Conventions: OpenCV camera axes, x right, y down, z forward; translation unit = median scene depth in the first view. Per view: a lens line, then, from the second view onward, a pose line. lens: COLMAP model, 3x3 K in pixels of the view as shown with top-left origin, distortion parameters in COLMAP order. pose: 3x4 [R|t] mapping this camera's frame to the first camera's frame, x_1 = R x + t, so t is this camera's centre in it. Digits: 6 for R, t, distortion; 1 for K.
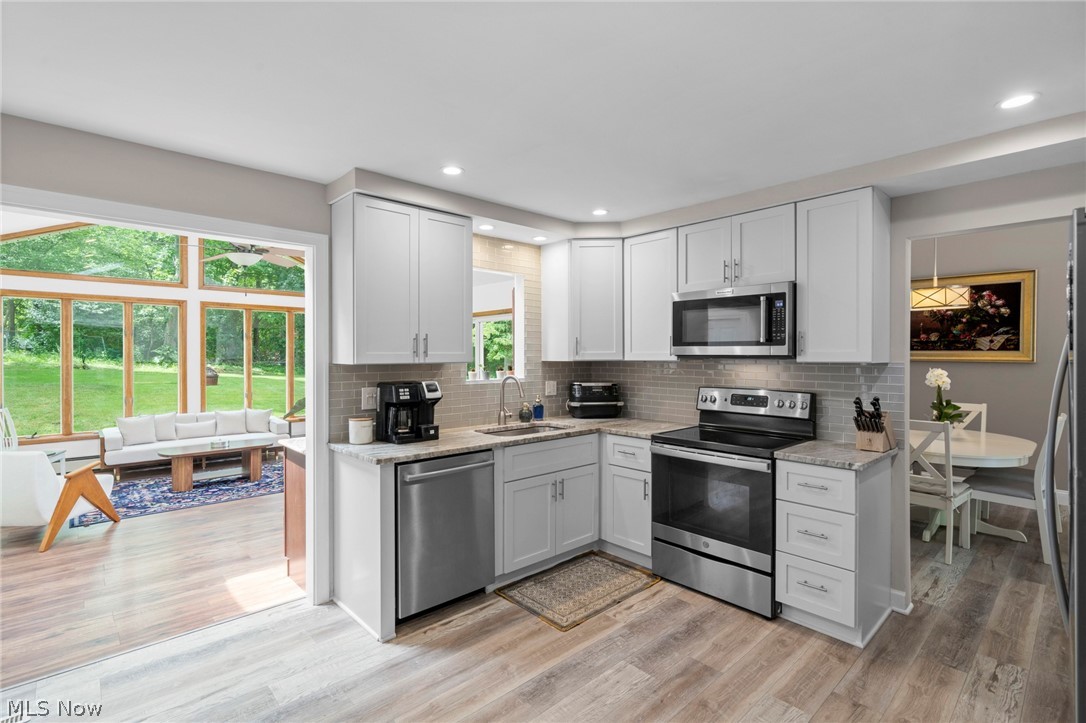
lens RADIAL K [[508.2, 0, 540.5], [0, 508.2, 358.7], [0, 0, 1]] dist [0.000764, 0.000325]
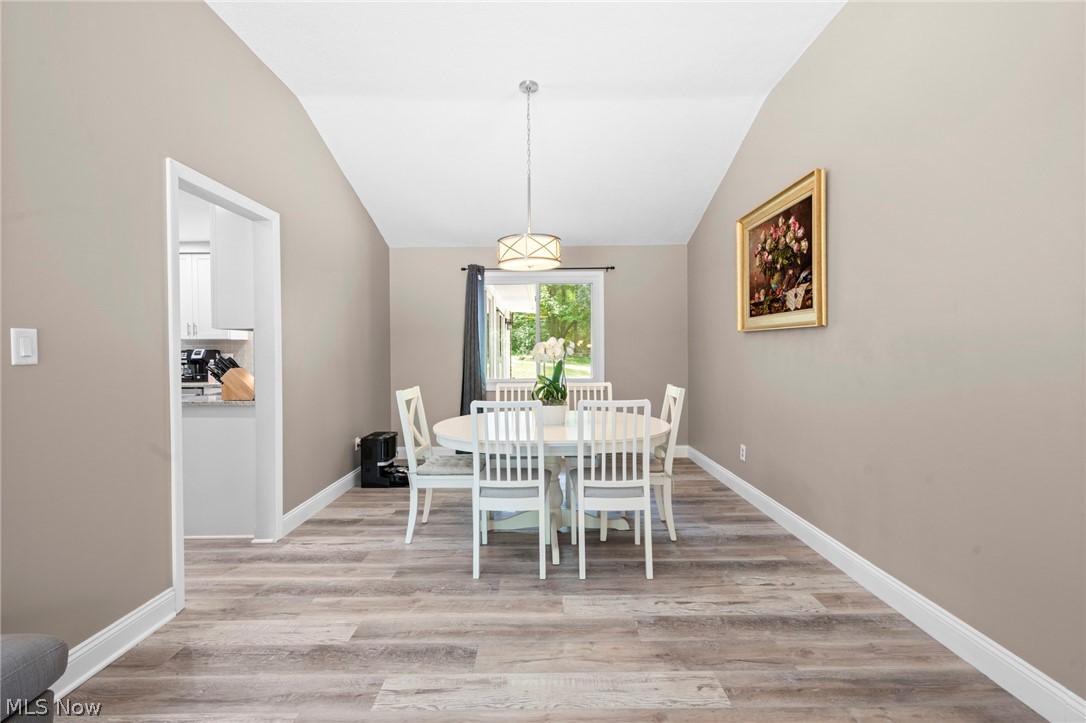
lens RADIAL K [[472.7, 0, 541.7], [0, 472.7, 351.5], [0, 0, 1]] dist [-0.003254, -0.000589]
pose [[0.731103, -0.005807, -0.682242, 1.060890], [0.001298, 0.999974, -0.007120, 0.038958], [0.682266, 0.004320, 0.731092, 0.358736]]
